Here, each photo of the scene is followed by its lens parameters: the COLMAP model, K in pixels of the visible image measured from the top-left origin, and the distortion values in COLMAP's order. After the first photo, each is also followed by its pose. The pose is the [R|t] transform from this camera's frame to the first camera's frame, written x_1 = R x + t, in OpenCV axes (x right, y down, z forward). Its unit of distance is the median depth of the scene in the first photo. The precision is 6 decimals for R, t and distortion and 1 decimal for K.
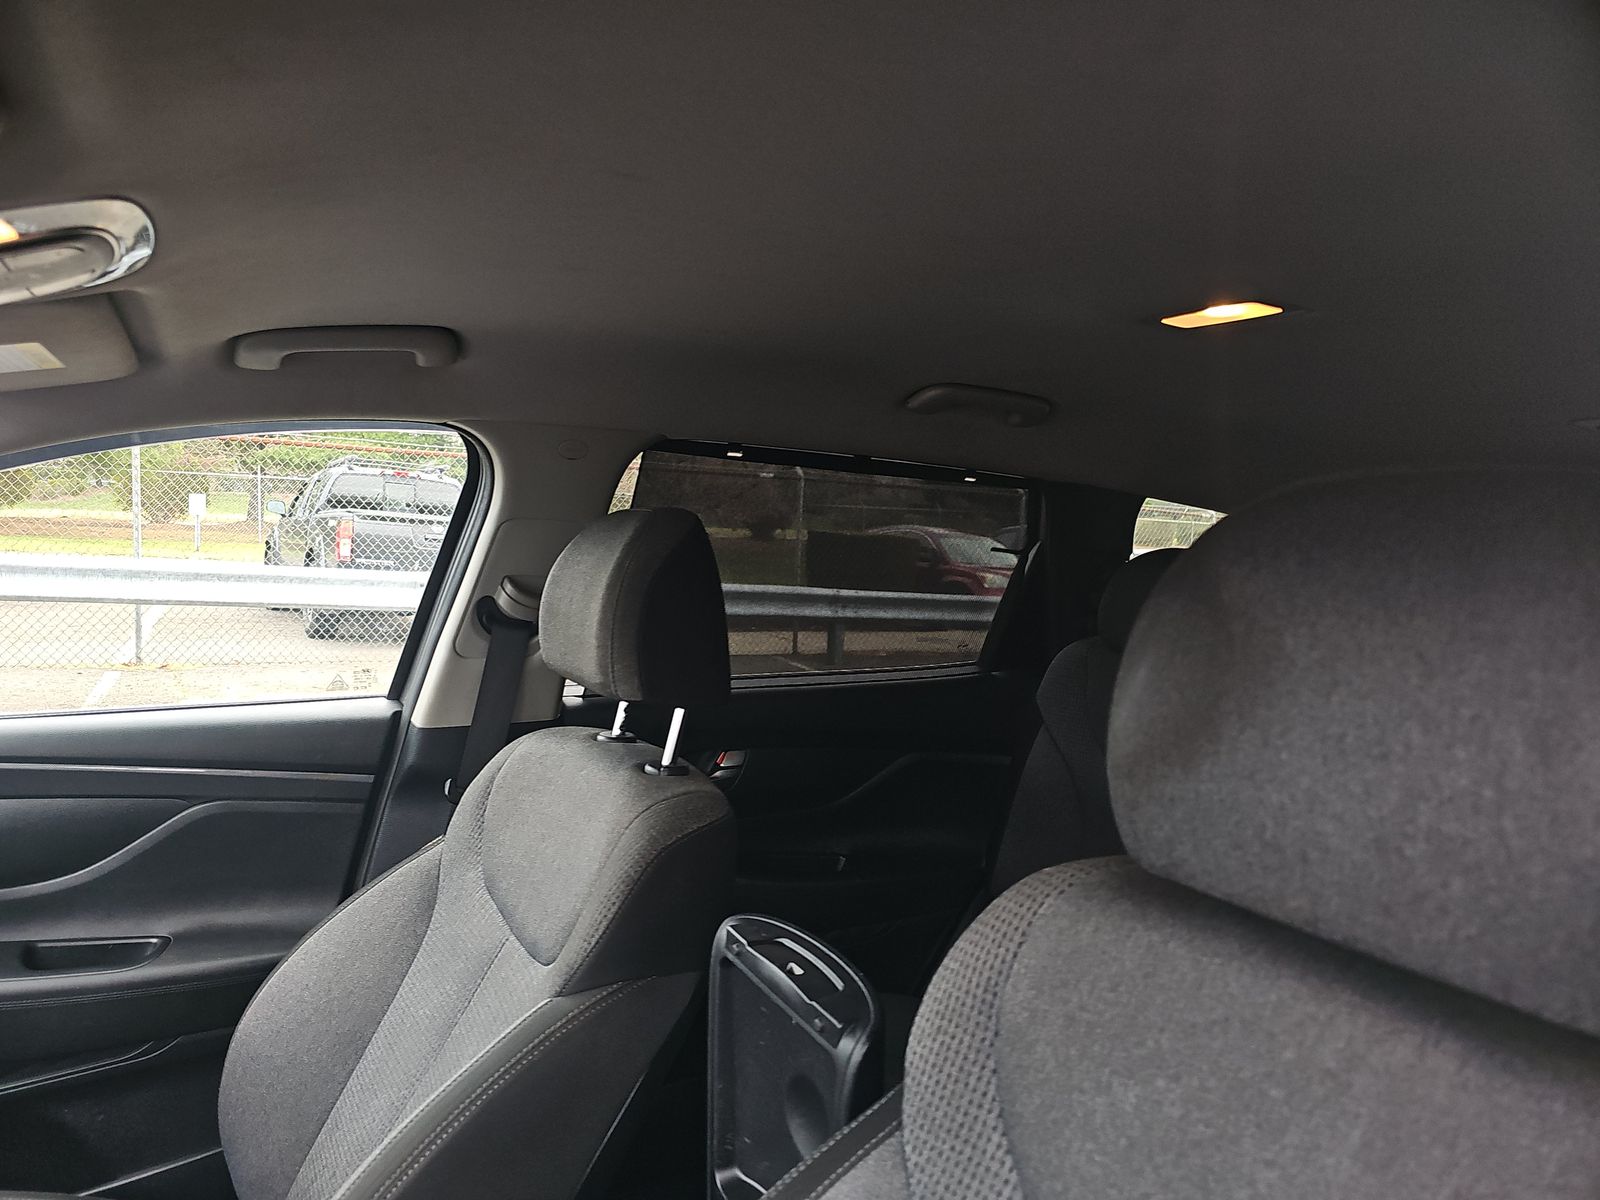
lens RADIAL K [[1054.0, 0, 790.7], [0, 1054.0, 613.6], [0, 0, 1]] dist [0.048455, -0.058235]
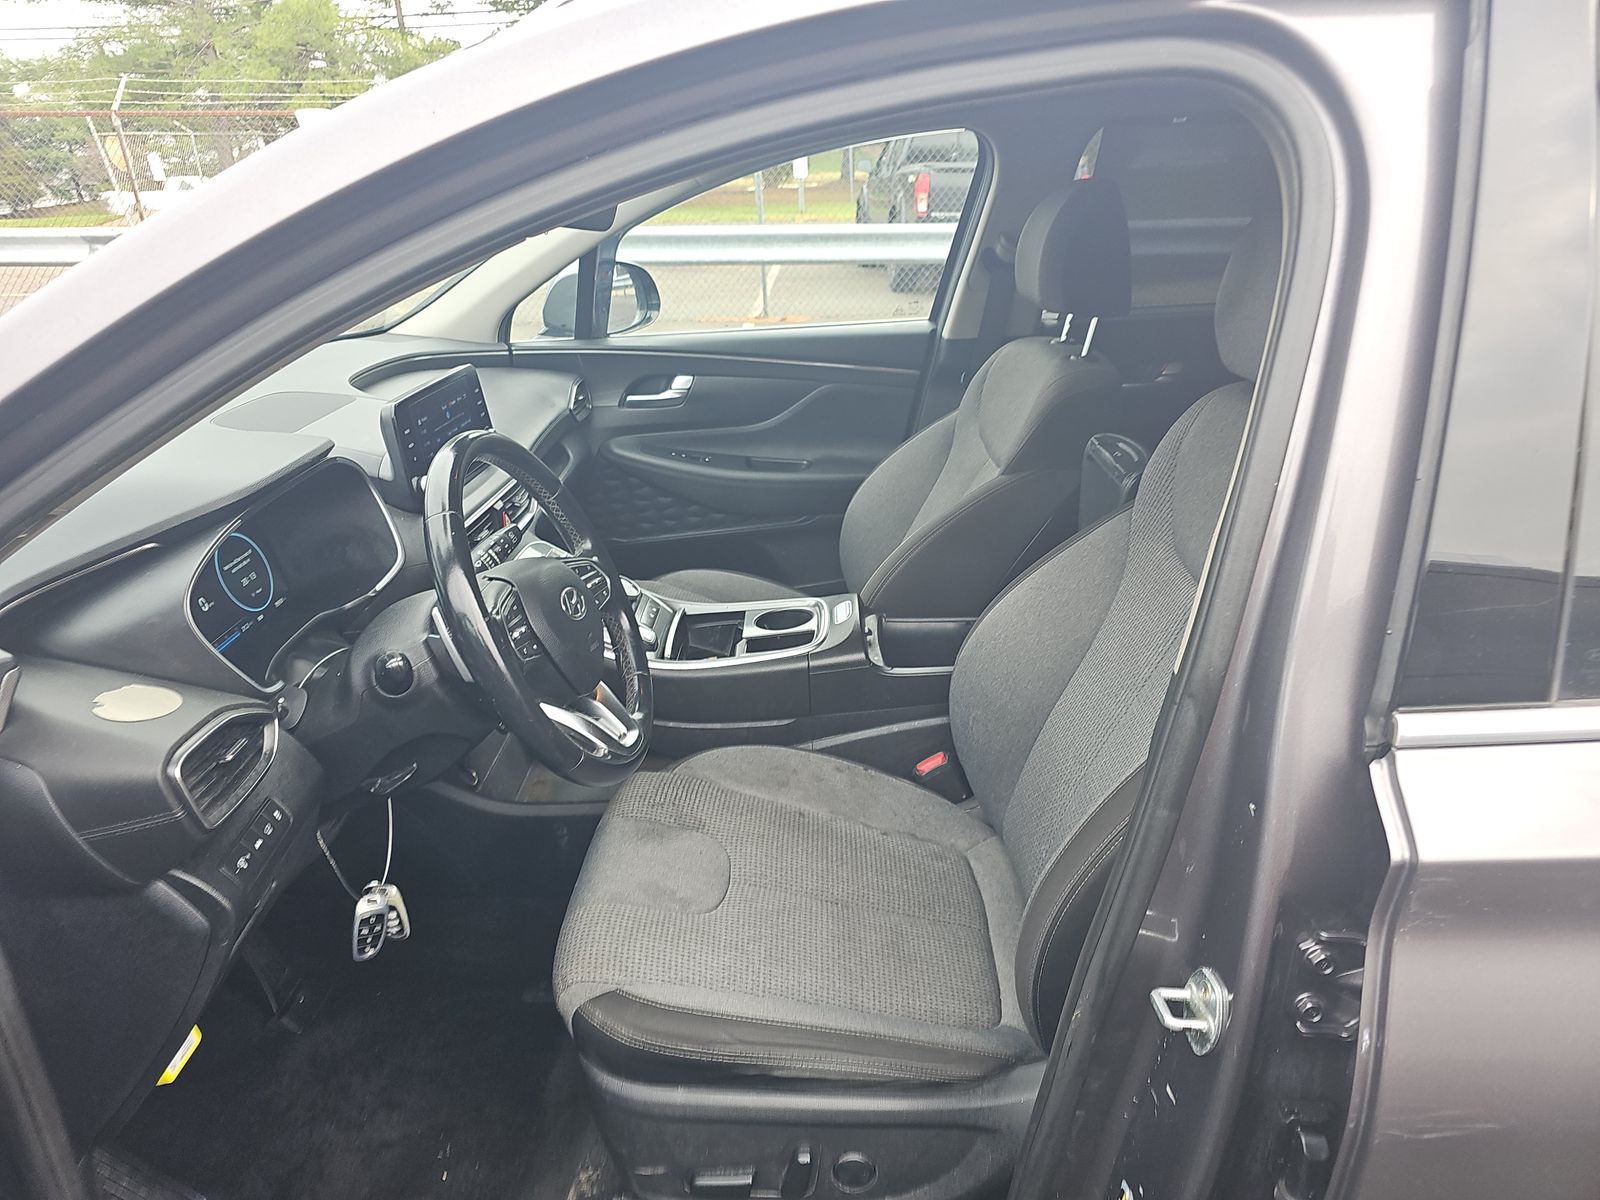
lens RADIAL K [[1054.0, 0, 790.7], [0, 1054.0, 613.6], [0, 0, 1]] dist [0.048455, -0.058235]
pose [[0.867825, 0.121156, -0.481872, 0.047005], [0.036689, 0.951543, 0.305319, 0.001479], [0.495514, -0.282643, 0.821328, -0.095339]]
